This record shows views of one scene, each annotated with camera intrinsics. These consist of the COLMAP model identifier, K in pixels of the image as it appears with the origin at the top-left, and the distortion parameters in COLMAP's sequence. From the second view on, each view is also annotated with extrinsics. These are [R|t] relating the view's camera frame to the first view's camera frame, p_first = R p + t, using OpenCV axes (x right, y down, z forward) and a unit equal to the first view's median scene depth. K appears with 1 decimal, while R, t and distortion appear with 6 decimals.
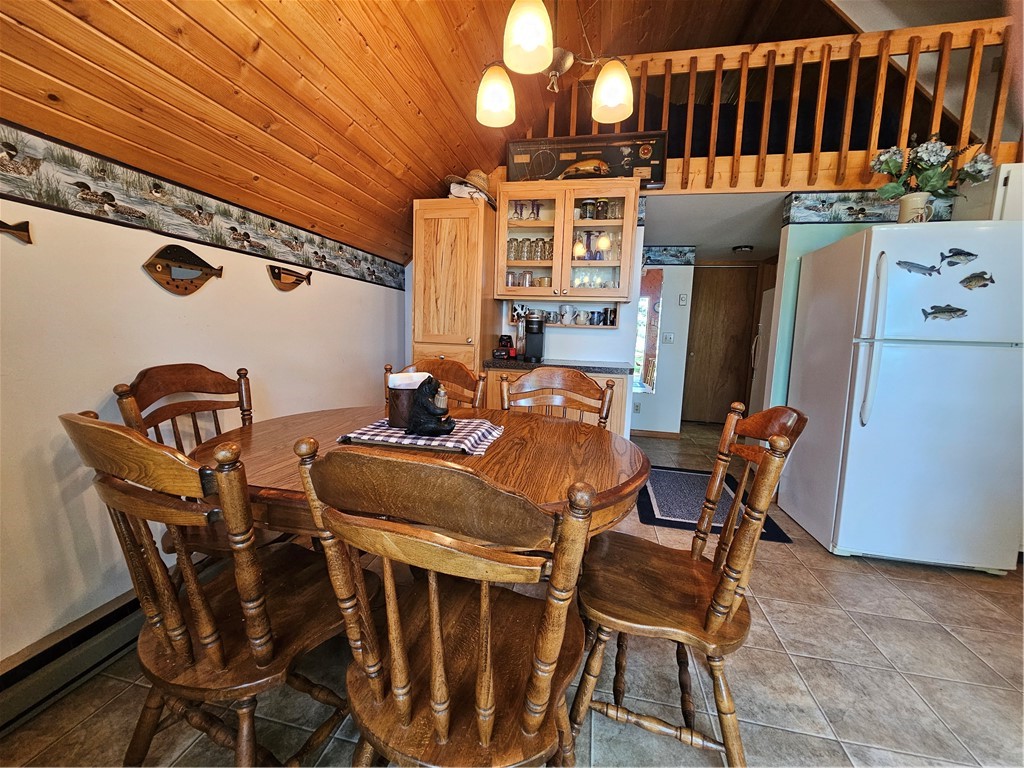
lens RADIAL K [[420.3, 0, 506.9], [0, 420.3, 379.6], [0, 0, 1]] dist [-0.002880, 0.000997]
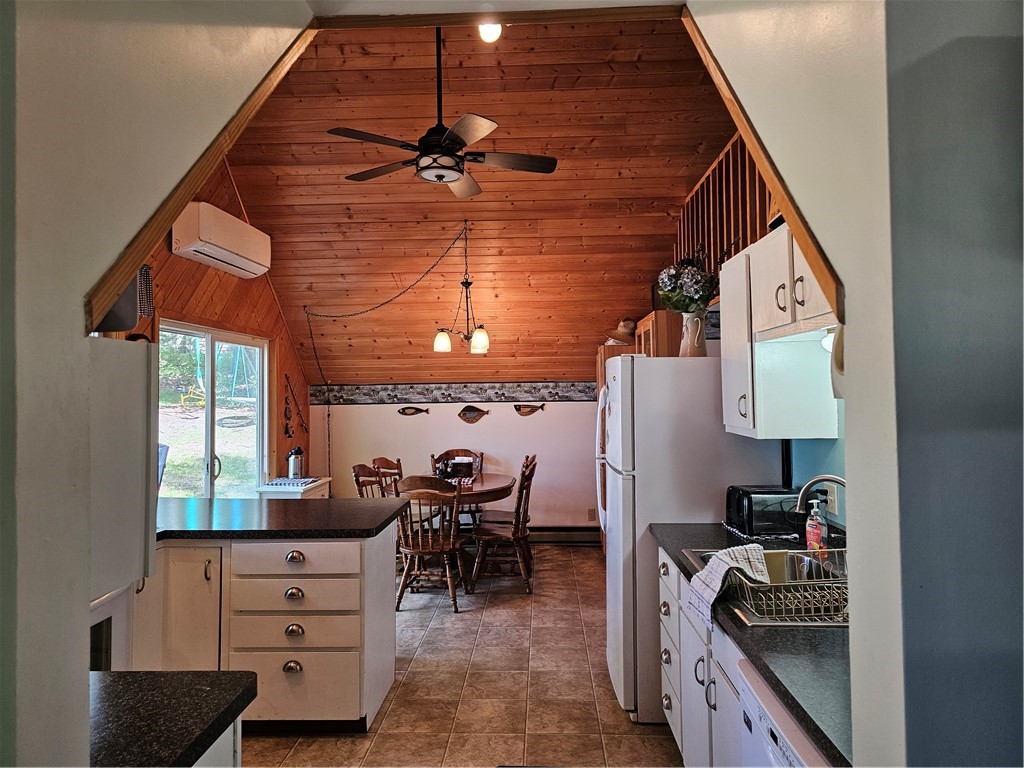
lens RADIAL K [[694.4, 0, 519.4], [0, 694.4, 374.6], [0, 0, 1]] dist [0.057262, -0.025801]
pose [[0.168574, -0.057762, -0.983995, 2.632499], [-0.092338, 0.992966, -0.074108, -0.153545], [0.981354, 0.103352, 0.162055, 0.404917]]
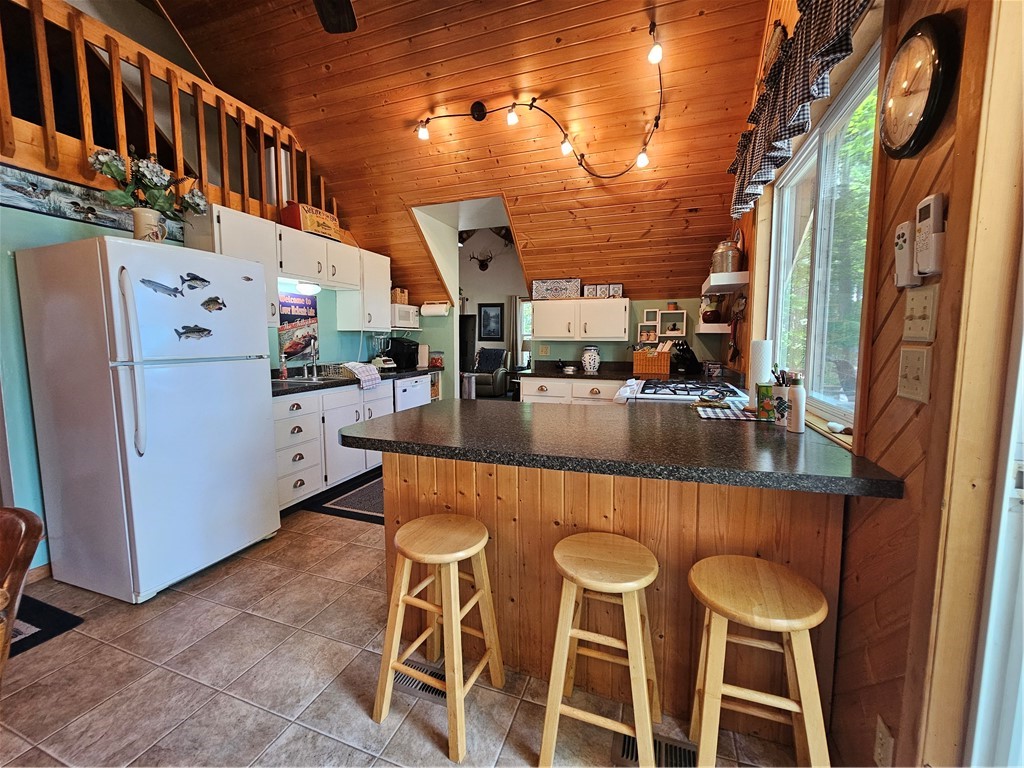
lens RADIAL K [[420.3, 0, 509.9], [0, 420.3, 377.2], [0, 0, 1]] dist [-0.002880, 0.000997]
pose [[0.138887, -0.124109, 0.982501, 0.078017], [0.113638, 0.987560, 0.108684, -0.065608], [-0.983767, 0.096554, 0.151263, 0.049329]]
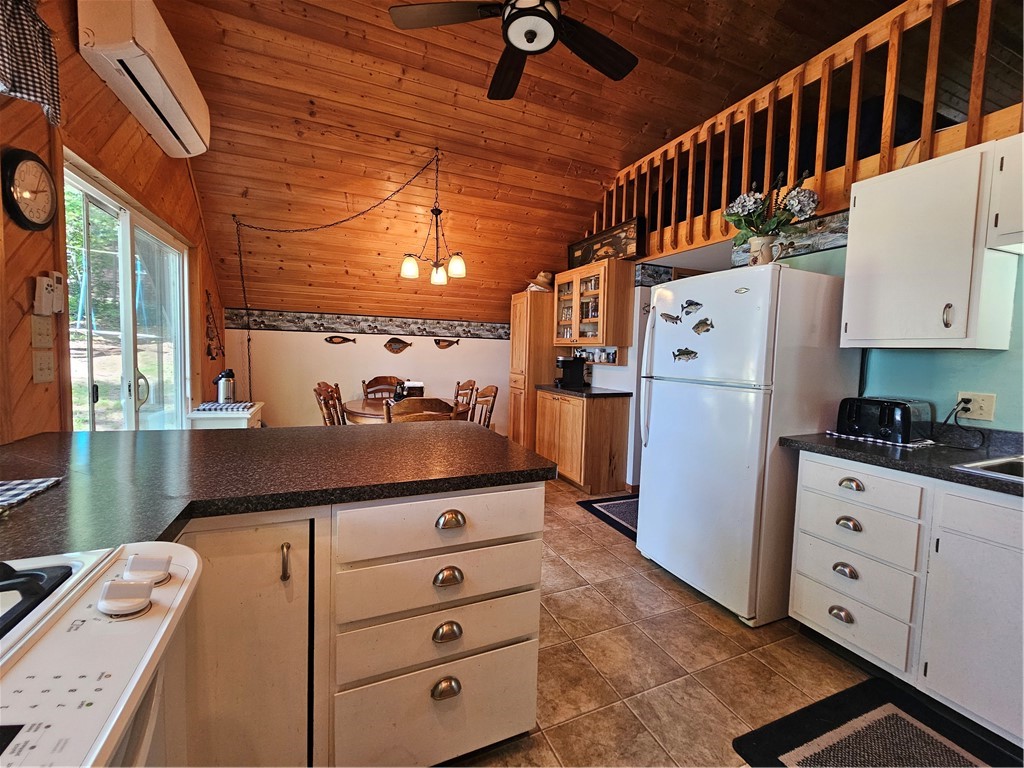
lens RADIAL K [[420.3, 0, 511.2], [0, 420.3, 380.6], [0, 0, 1]] dist [-0.002880, 0.000997]
pose [[0.582123, 0.037998, -0.812213, 1.564705], [-0.098163, 0.994885, -0.023811, -0.013282], [0.807154, 0.093591, 0.582875, -0.048335]]
